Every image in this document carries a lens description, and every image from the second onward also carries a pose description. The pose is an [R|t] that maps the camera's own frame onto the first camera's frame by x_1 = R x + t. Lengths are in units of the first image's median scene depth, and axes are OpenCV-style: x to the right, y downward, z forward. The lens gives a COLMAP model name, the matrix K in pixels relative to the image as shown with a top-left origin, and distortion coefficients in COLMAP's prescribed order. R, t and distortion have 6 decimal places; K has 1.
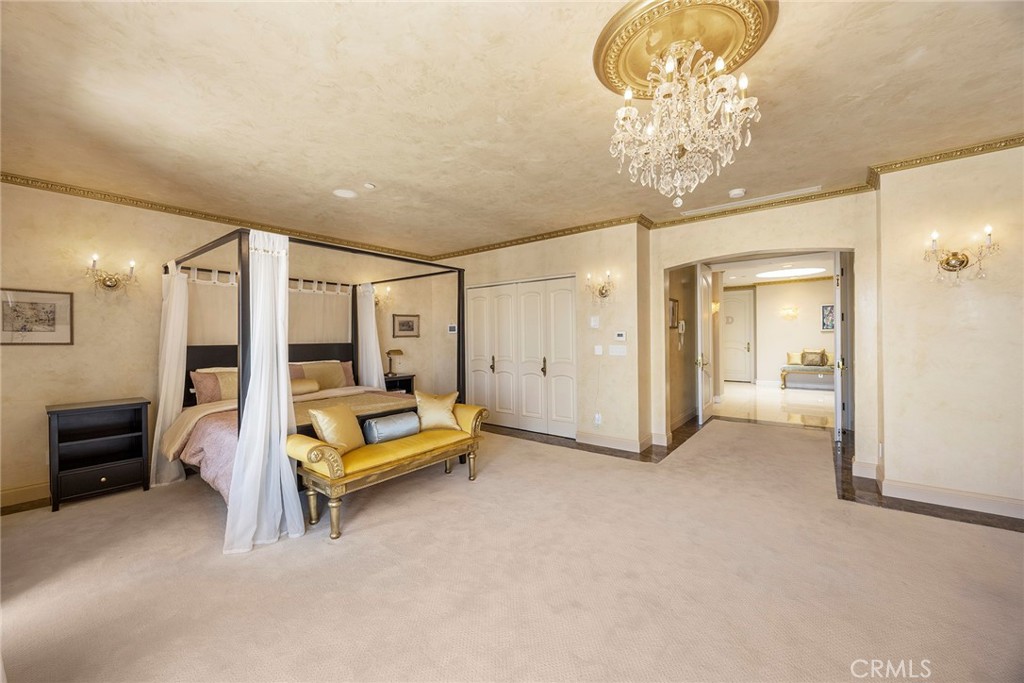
lens RADIAL K [[398.4, 0, 512.0], [0, 398.4, 341.5], [0, 0, 1]] dist [0.000759, 0.000161]
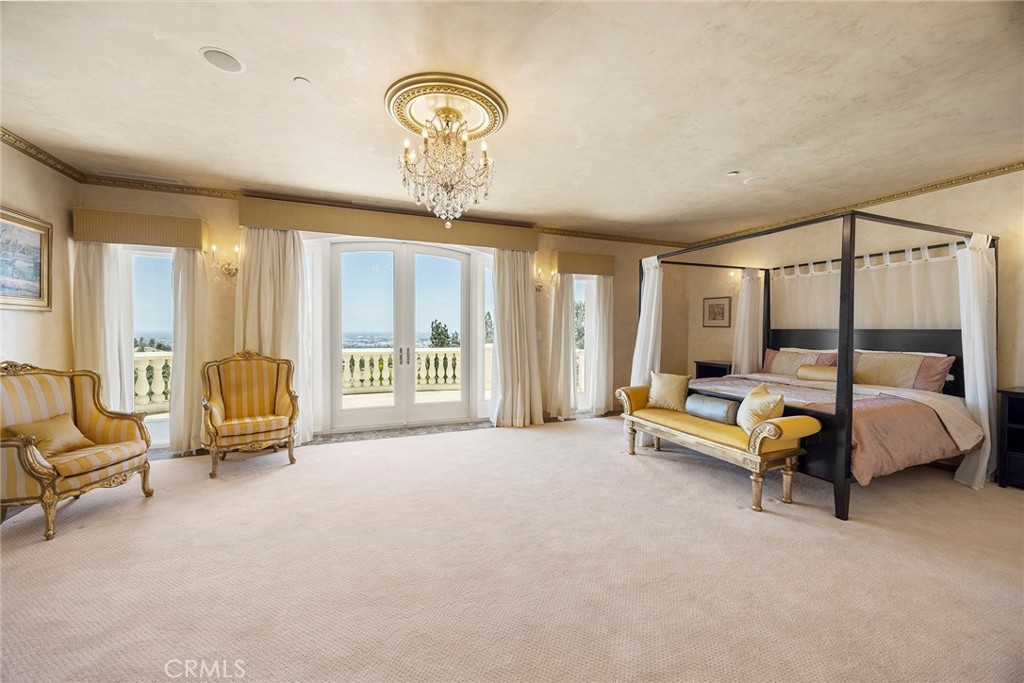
lens RADIAL K [[393.7, 0, 509.2], [0, 393.7, 337.5], [0, 0, 1]] dist [0.000081, 0.000119]
pose [[-0.509239, 0.027152, -0.860197, 0.832259], [-0.006135, 0.999362, 0.035177, -0.002008], [0.860603, 0.023191, -0.508748, 1.047100]]
